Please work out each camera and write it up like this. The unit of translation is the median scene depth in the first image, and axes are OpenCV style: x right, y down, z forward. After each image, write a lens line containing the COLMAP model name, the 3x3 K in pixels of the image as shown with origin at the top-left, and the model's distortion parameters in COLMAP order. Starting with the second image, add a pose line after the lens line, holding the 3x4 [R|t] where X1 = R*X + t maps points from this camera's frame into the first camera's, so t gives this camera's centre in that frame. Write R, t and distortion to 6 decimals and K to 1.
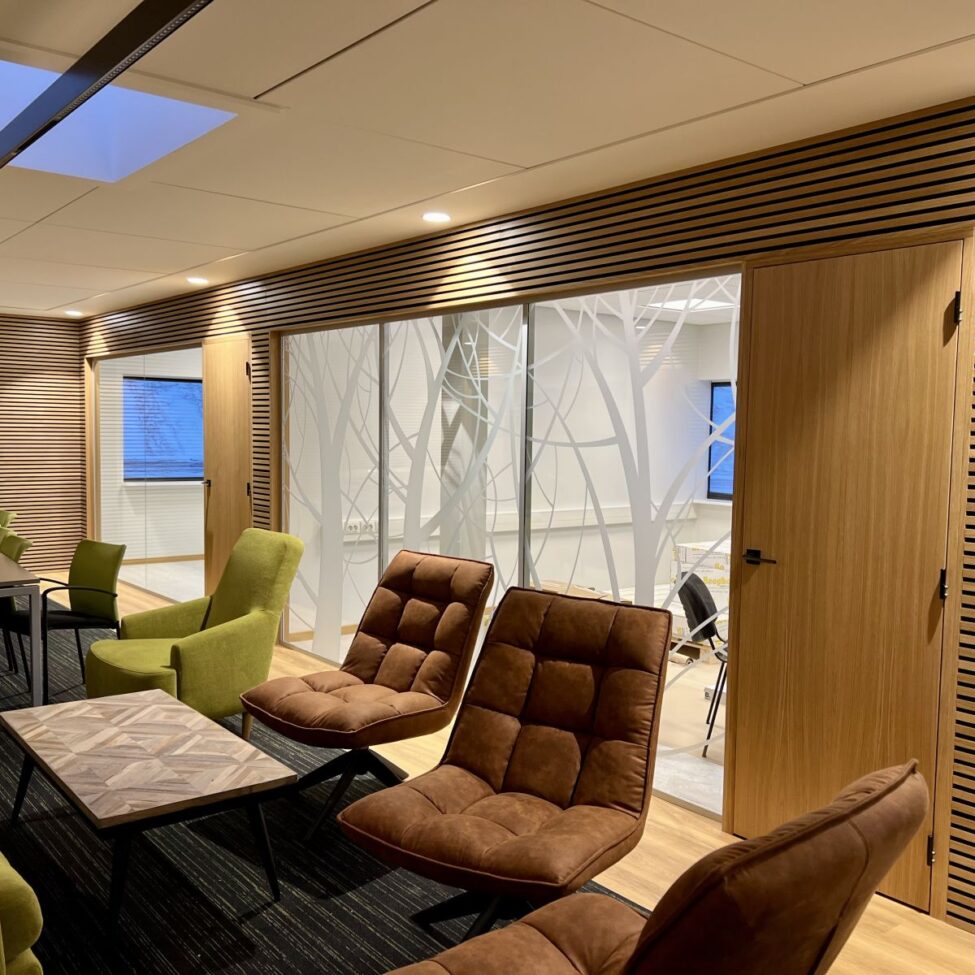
lens RADIAL K [[968.1, 0, 487.7], [0, 968.1, 487.4], [0, 0, 1]] dist [0.004710, 0.000000]
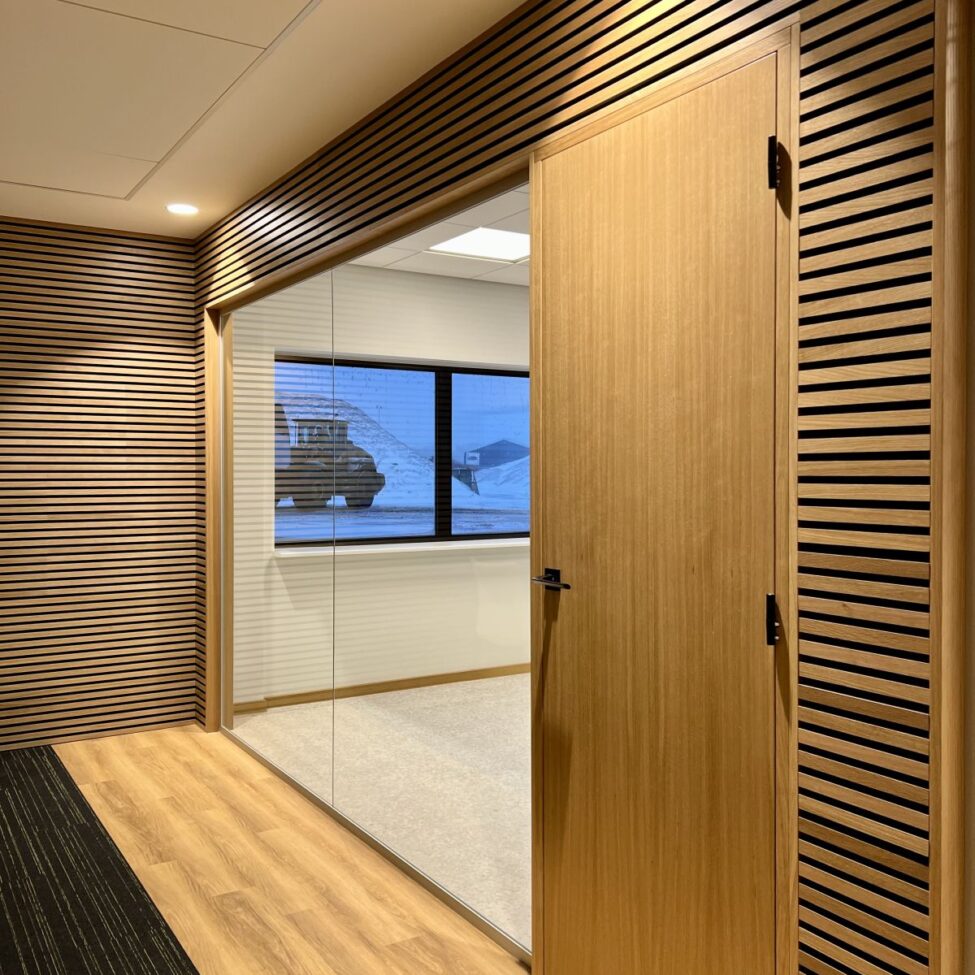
lens RADIAL K [[968.1, 0, 488.0], [0, 968.1, 484.7], [0, 0, 1]] dist [0.004710, 0.000000]
pose [[0.992599, -0.011820, -0.120865, -0.205764], [0.006099, 0.998848, -0.047596, -0.016194], [0.121289, 0.046506, 0.991527, 0.512569]]
